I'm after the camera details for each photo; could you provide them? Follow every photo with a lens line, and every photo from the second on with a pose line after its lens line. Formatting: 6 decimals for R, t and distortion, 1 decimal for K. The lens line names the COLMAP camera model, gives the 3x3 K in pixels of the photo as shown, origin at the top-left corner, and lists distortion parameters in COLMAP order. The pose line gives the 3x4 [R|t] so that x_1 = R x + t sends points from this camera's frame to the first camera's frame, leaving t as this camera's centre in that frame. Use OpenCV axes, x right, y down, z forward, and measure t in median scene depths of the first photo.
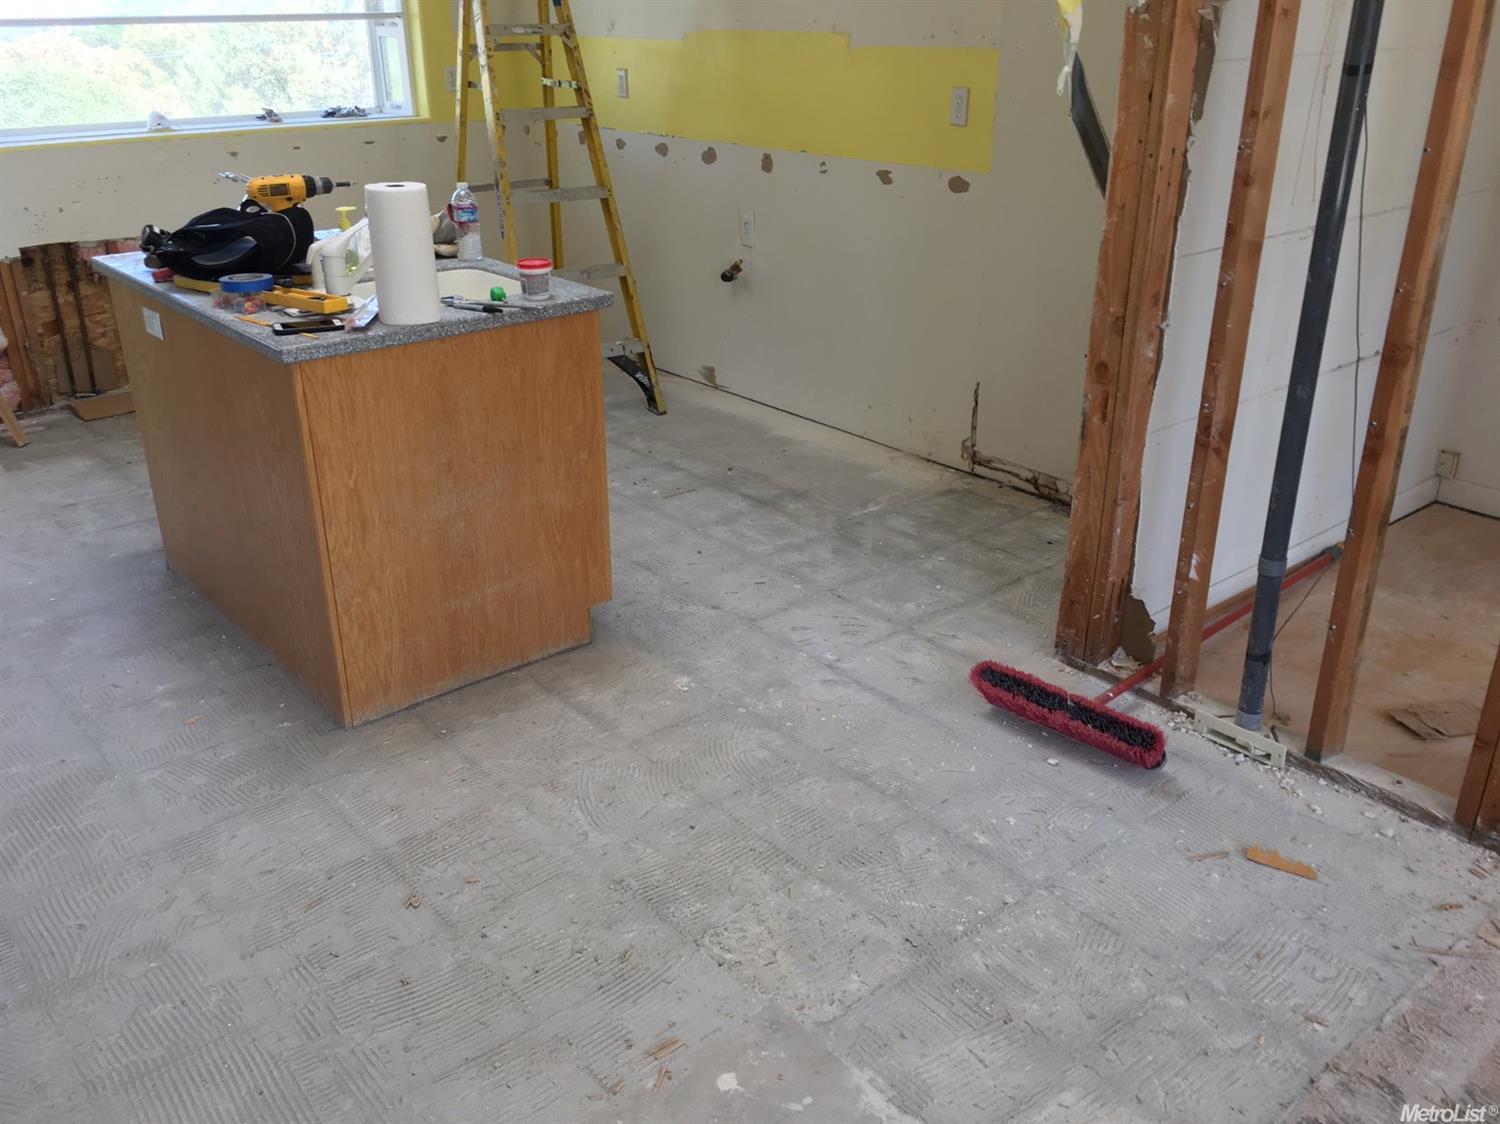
lens RADIAL K [[1295.6, 0, 750.9], [0, 1295.6, 560.5], [0, 0, 1]] dist [0.043539, -0.052284]
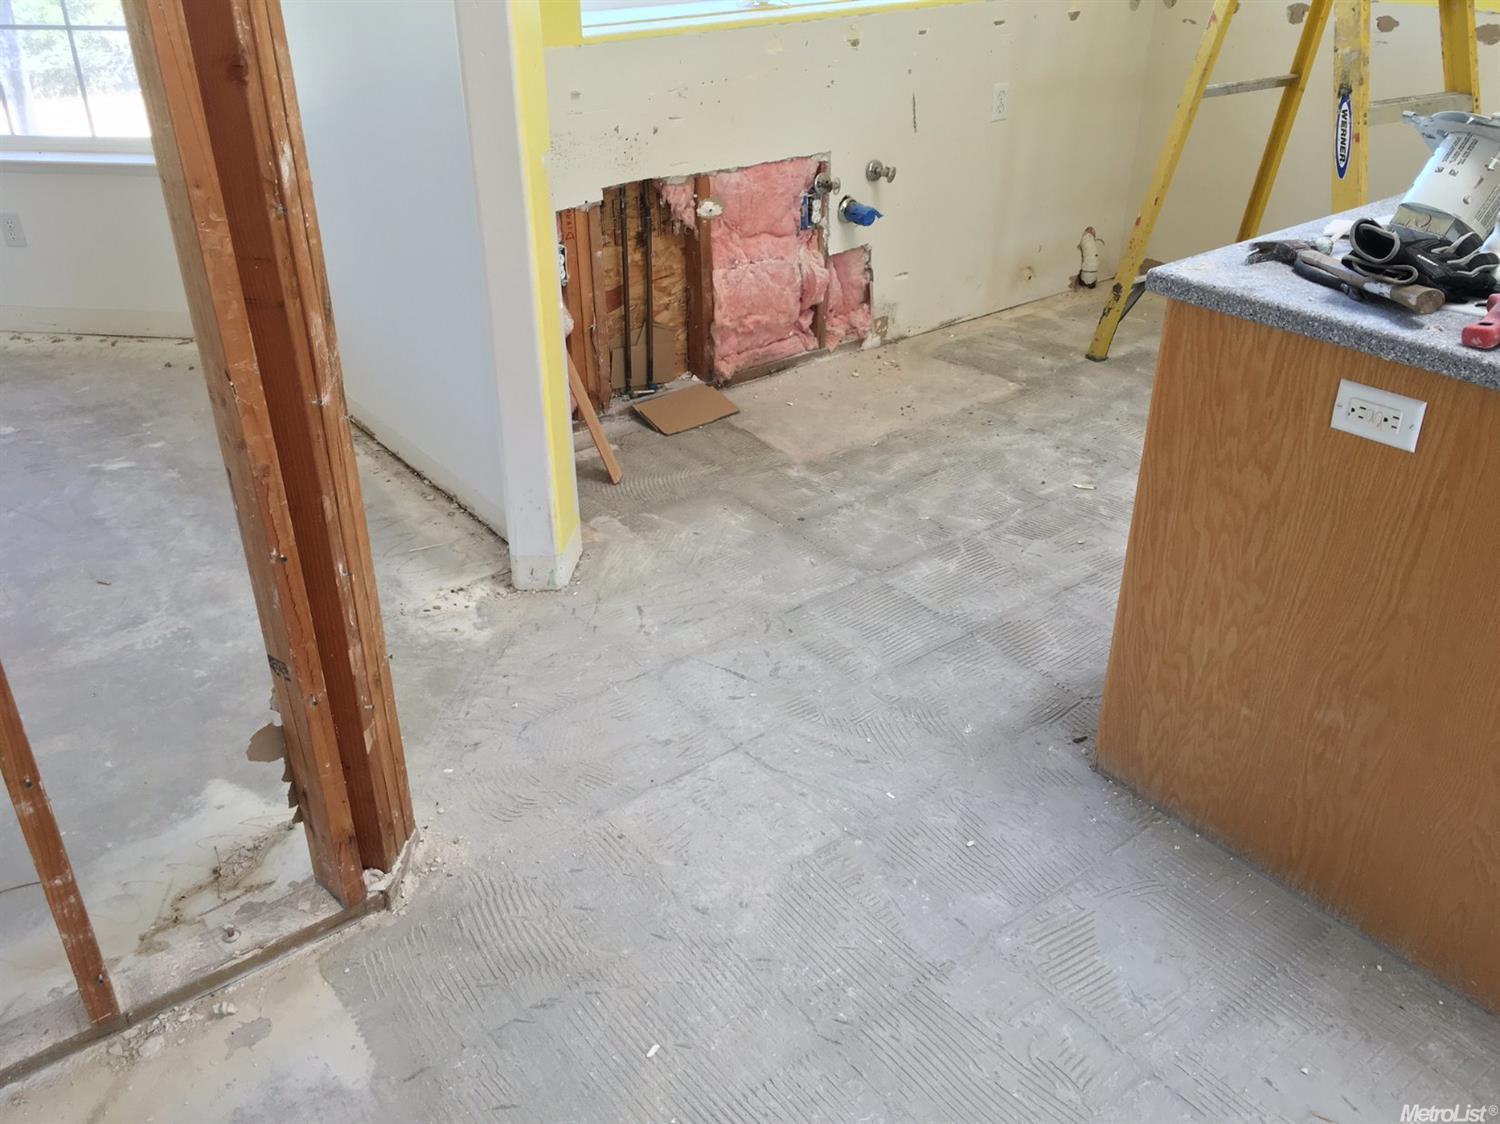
lens RADIAL K [[1295.6, 0, 743.7], [0, 1295.6, 552.9], [0, 0, 1]] dist [0.043539, -0.052284]
pose [[0.998384, 0.023735, -0.051631, -0.790053], [-0.019144, 0.995967, 0.087648, -0.194220], [0.053503, -0.086518, 0.994813, 0.548570]]
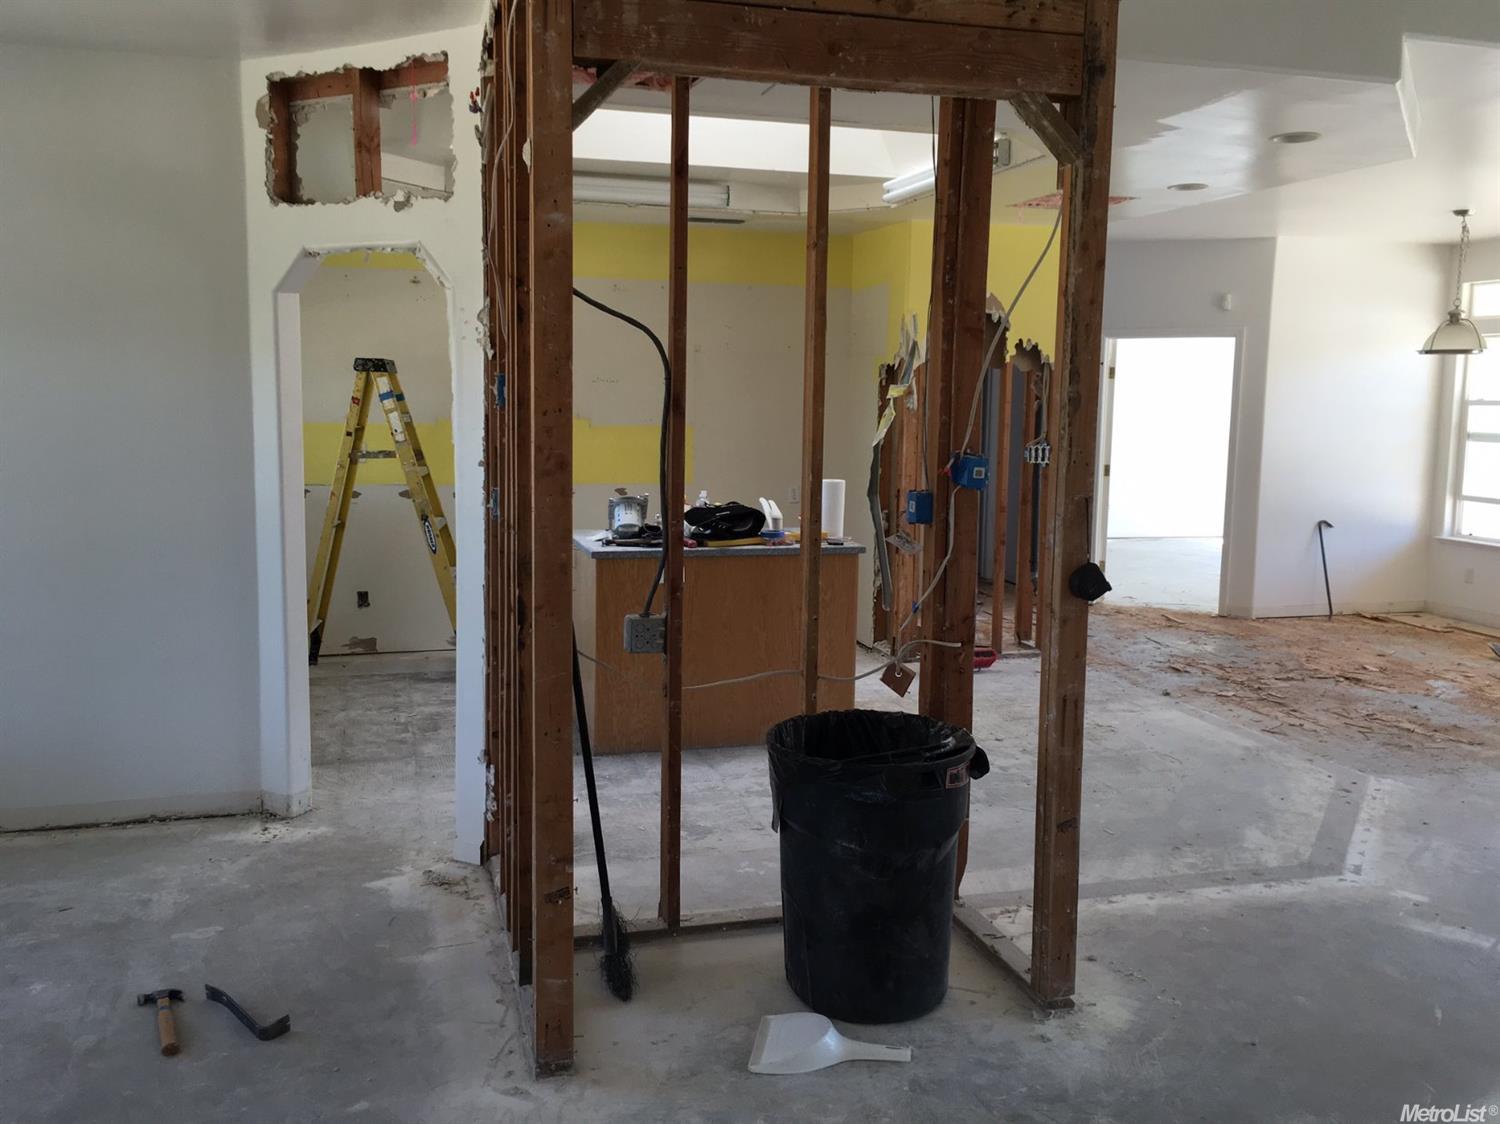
lens RADIAL K [[1295.6, 0, 748.8], [0, 1295.6, 559.7], [0, 0, 1]] dist [0.043539, -0.052284]
pose [[0.418799, -0.111380, 0.901222, -2.285723], [0.351859, 0.934823, -0.047977, -0.095137], [-0.837139, 0.337196, 0.430693, 0.193705]]
